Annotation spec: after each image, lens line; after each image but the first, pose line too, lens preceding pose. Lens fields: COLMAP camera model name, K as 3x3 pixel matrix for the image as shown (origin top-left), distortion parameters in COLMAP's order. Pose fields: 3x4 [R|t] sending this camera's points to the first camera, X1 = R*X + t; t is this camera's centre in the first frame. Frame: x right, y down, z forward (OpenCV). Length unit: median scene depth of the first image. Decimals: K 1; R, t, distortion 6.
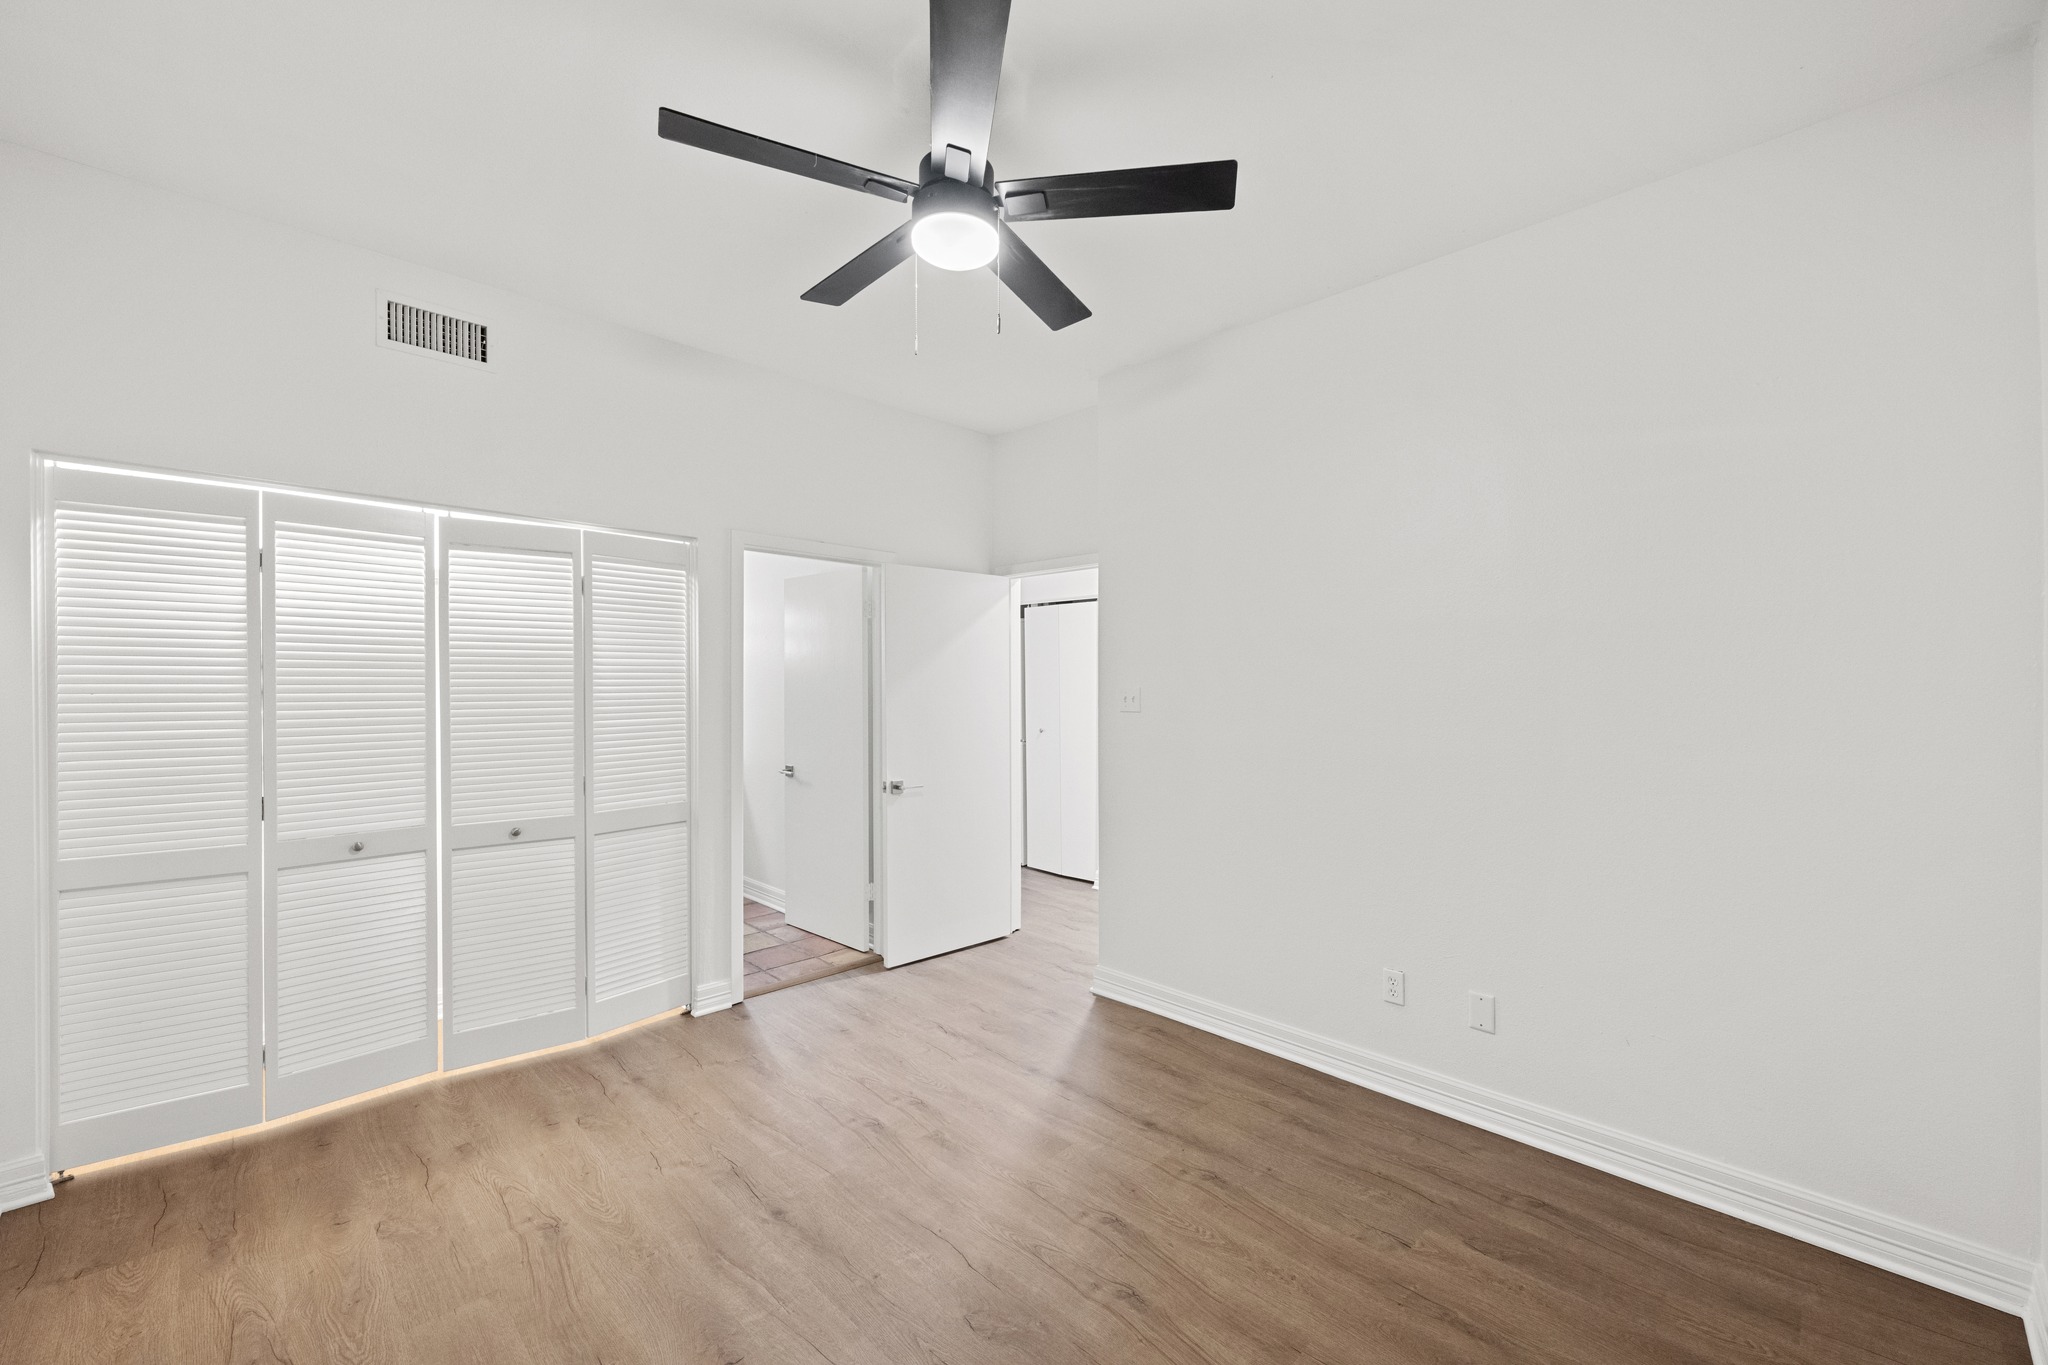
lens RADIAL K [[808.0, 0, 1023.4], [0, 808.0, 688.0], [0, 0, 1]] dist [0.000098, 0.000001]
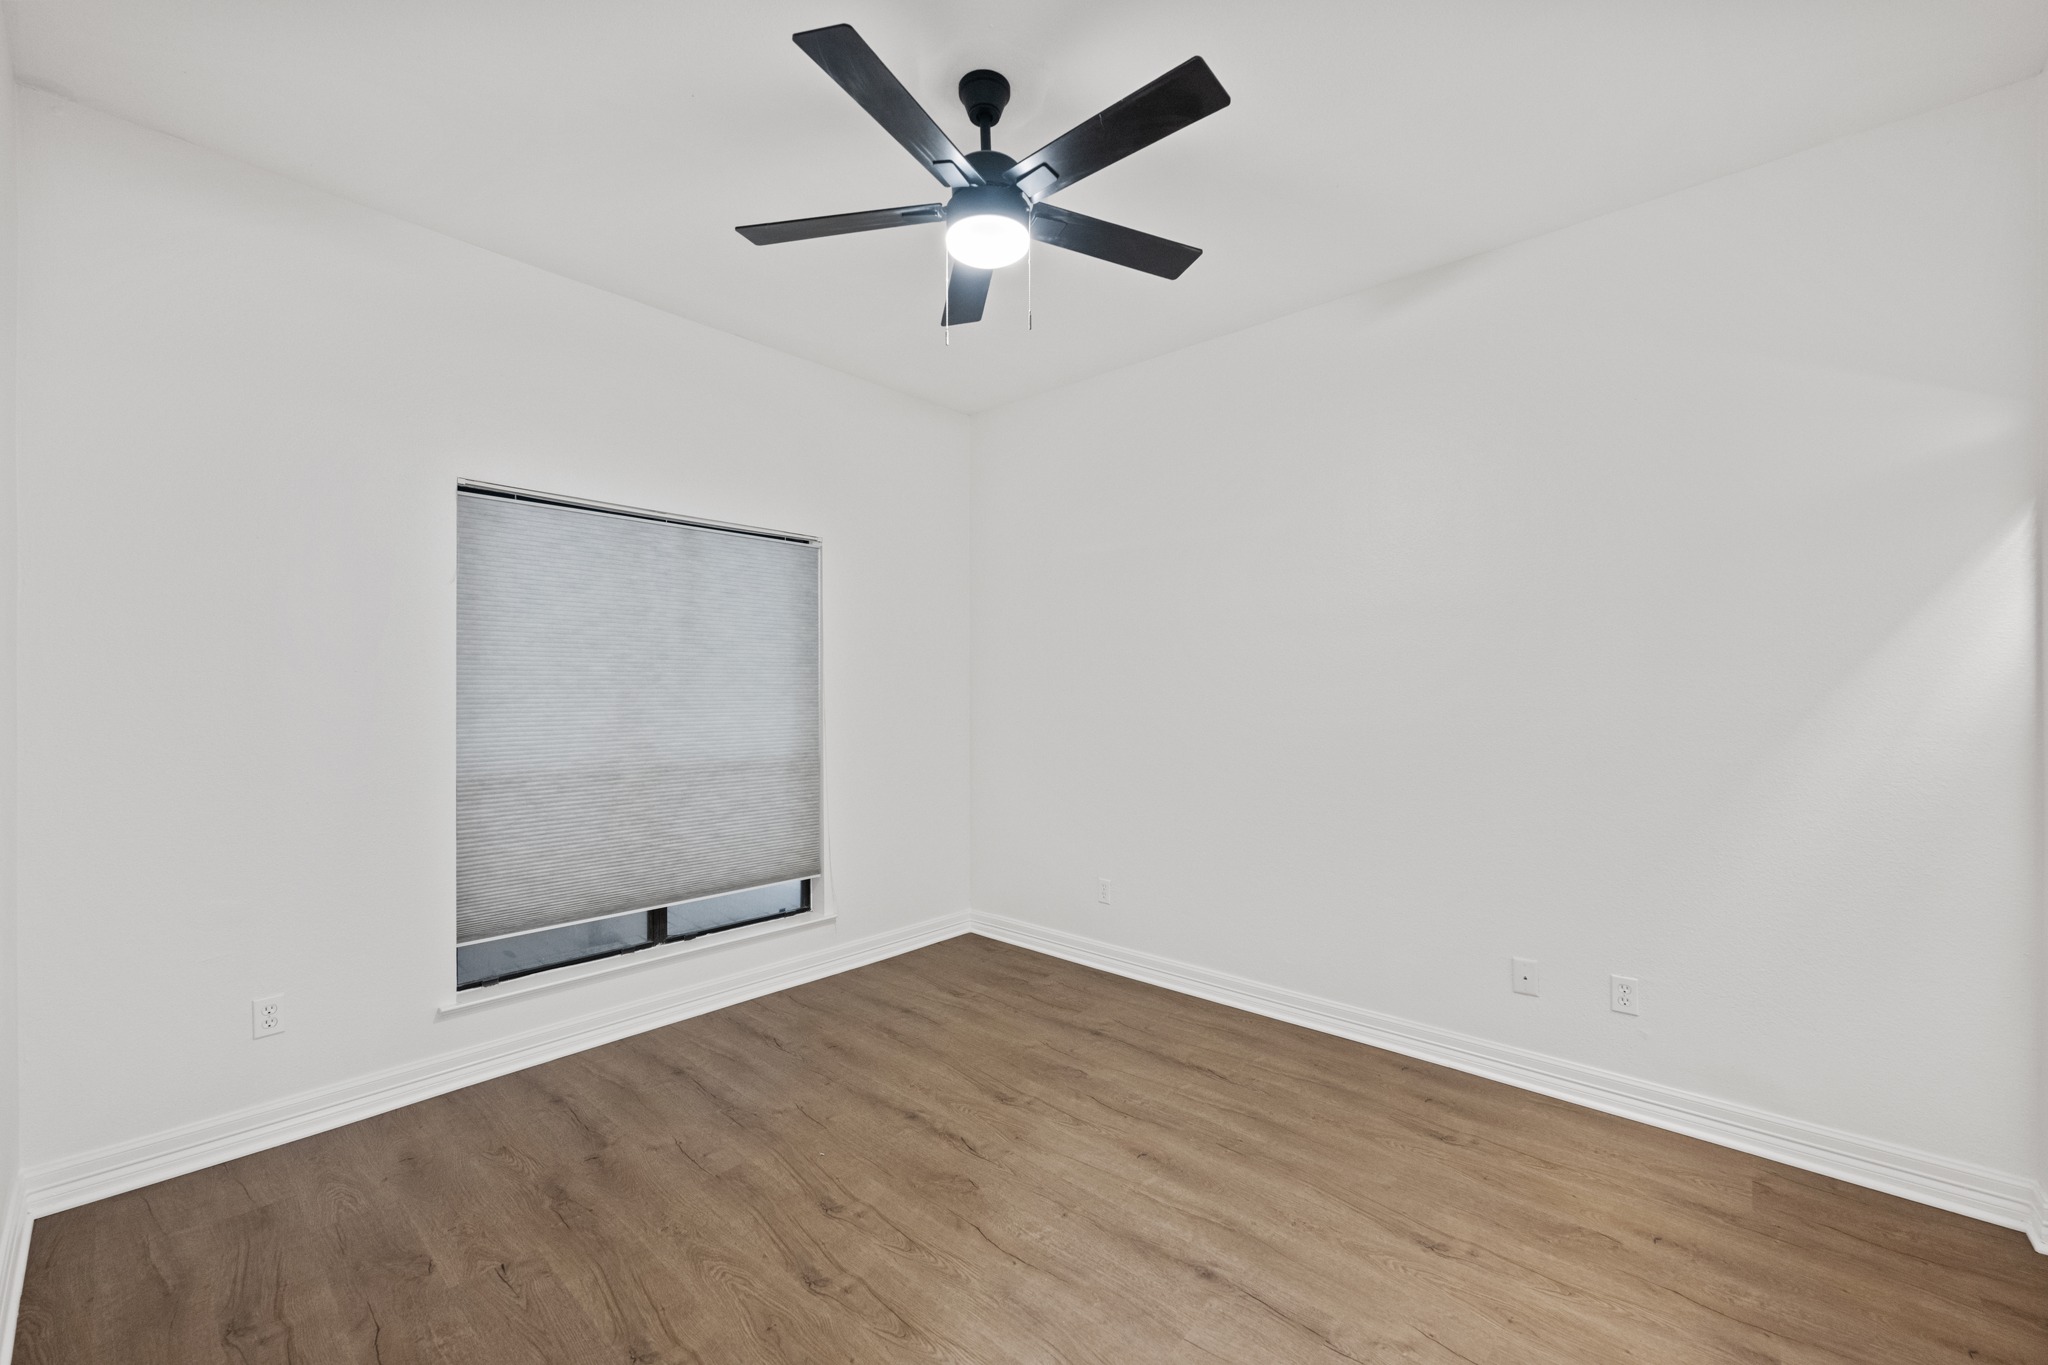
lens RADIAL K [[808.0, 0, 1024.4], [0, 808.0, 685.7], [0, 0, 1]] dist [0.000098, 0.000001]
pose [[-0.998065, -0.005489, -0.061940, -0.055610], [-0.005414, 0.999984, -0.001388, 0.028055], [0.061946, -0.001050, -0.998079, 1.943674]]
